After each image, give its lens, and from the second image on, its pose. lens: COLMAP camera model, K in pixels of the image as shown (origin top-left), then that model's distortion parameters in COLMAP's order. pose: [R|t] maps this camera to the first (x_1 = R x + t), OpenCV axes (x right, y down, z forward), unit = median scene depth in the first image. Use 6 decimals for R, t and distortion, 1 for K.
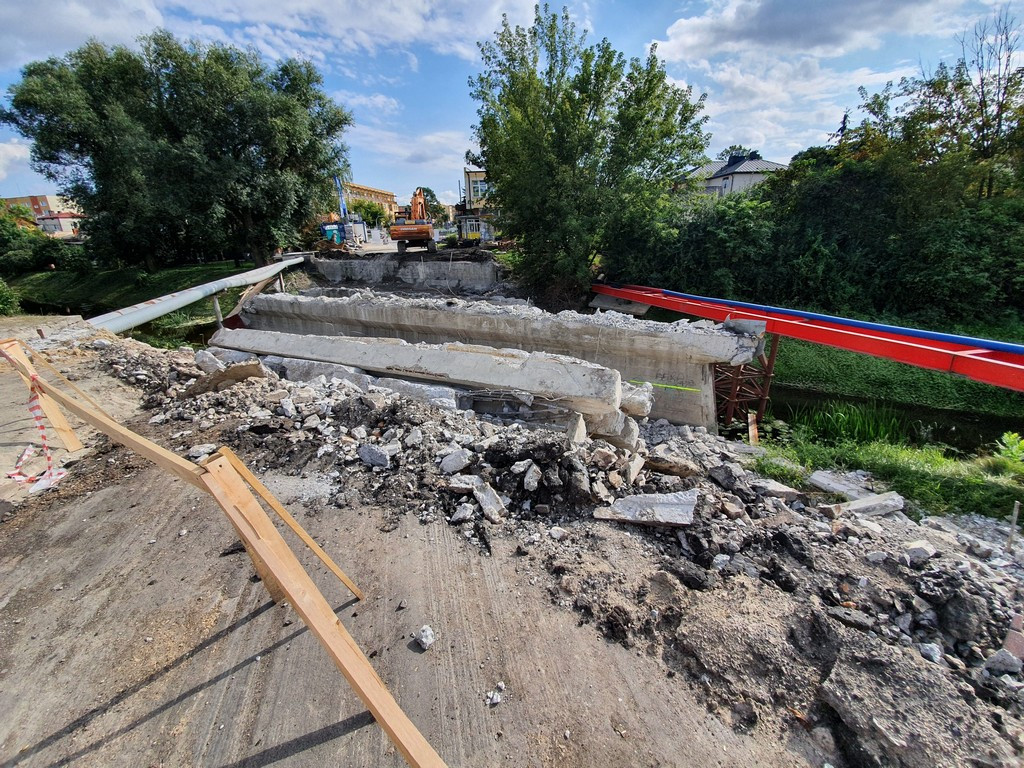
lens RADIAL K [[406.5, 0, 517.9], [0, 406.5, 377.3], [0, 0, 1]] dist [0.012967, -0.018483]
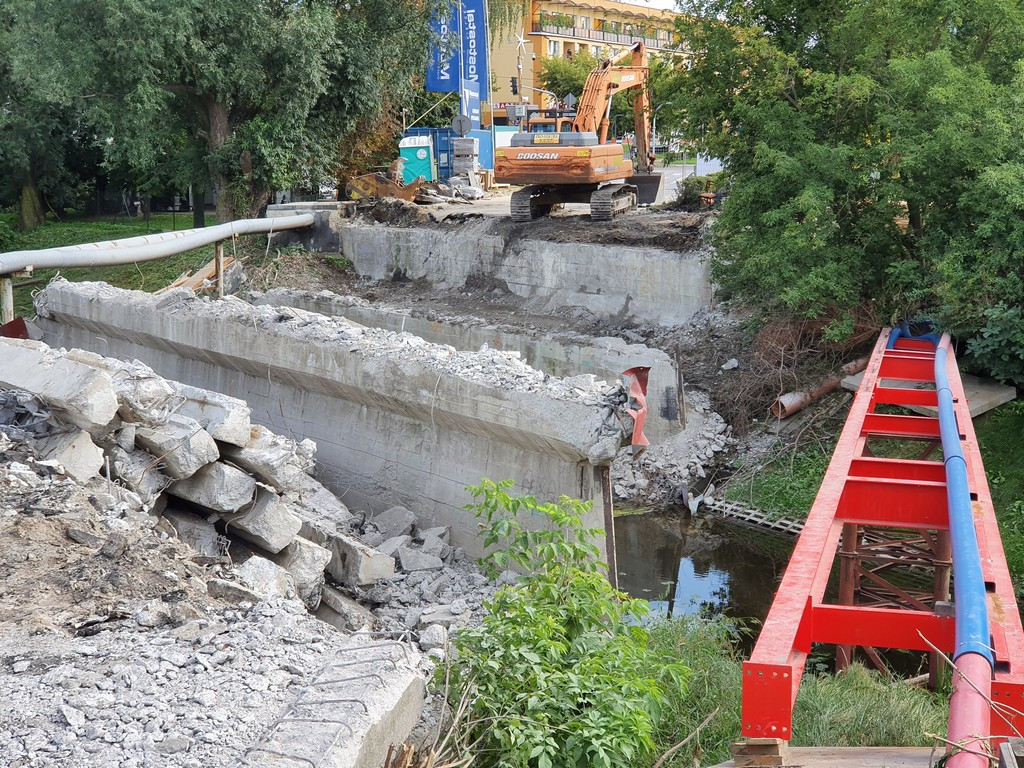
lens RADIAL K [[1525.0, 0, 535.8], [0, 1525.0, 382.1], [0, 0, 1]] dist [0.042199, 0.180400]
pose [[0.895947, 0.096252, -0.433607, 0.846772], [-0.176776, 0.972860, -0.149311, 0.110470], [0.407467, 0.210426, 0.888646, -0.476877]]
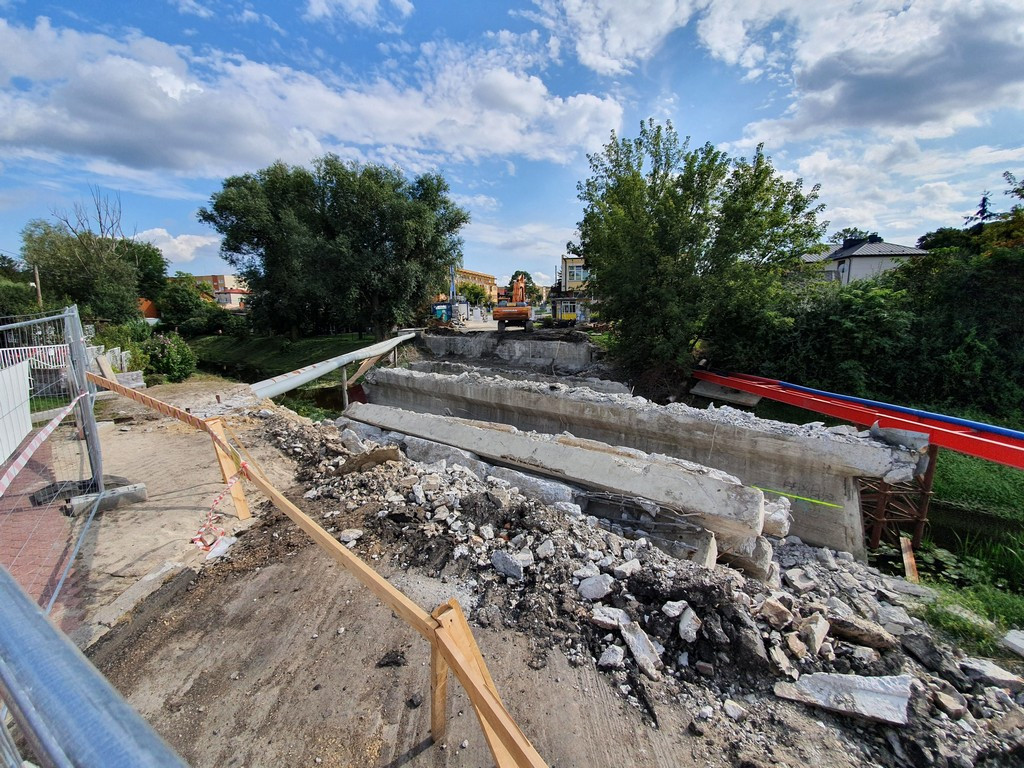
lens RADIAL K [[407.4, 0, 515.0], [0, 407.4, 377.5], [0, 0, 1]] dist [0.009099, -0.014904]
pose [[0.975980, 0.048236, -0.212451, -0.039551], [-0.085323, 0.981911, -0.169028, -0.023243], [0.200455, 0.183095, 0.962442, -0.007256]]
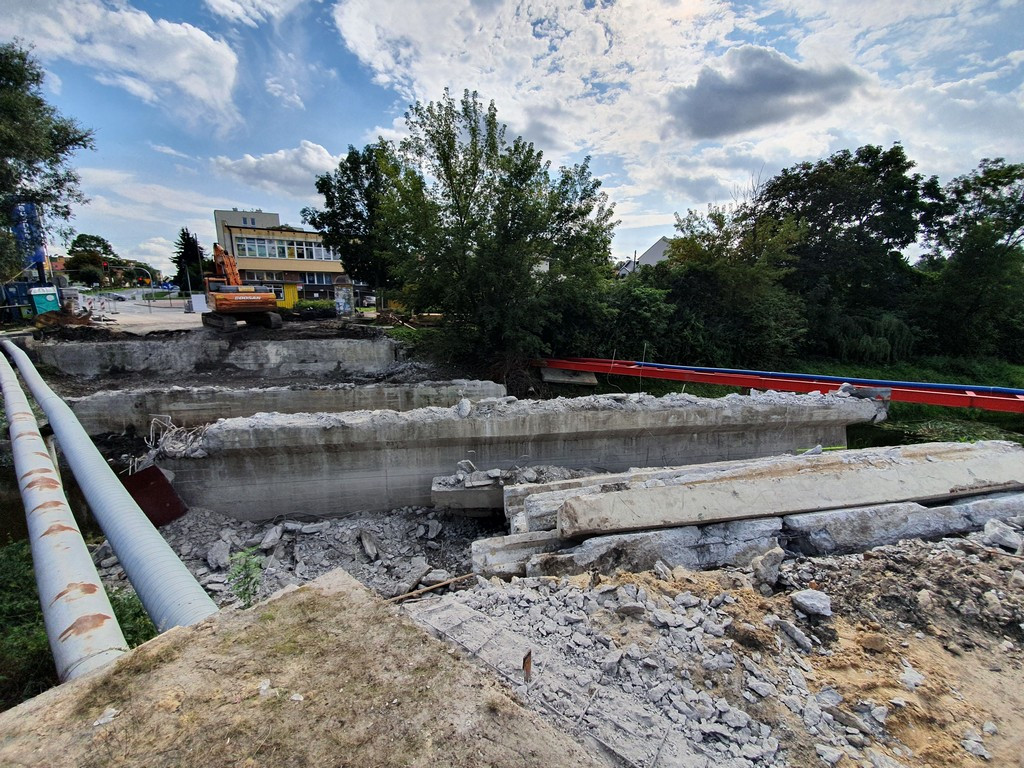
lens RADIAL K [[406.5, 0, 517.9], [0, 406.5, 377.3], [0, 0, 1]] dist [0.012967, -0.018483]
pose [[0.805951, -0.089426, 0.585189, -0.752822], [0.176310, 0.979924, -0.093075, -0.168050], [-0.565117, 0.178188, 0.805538, 0.382138]]
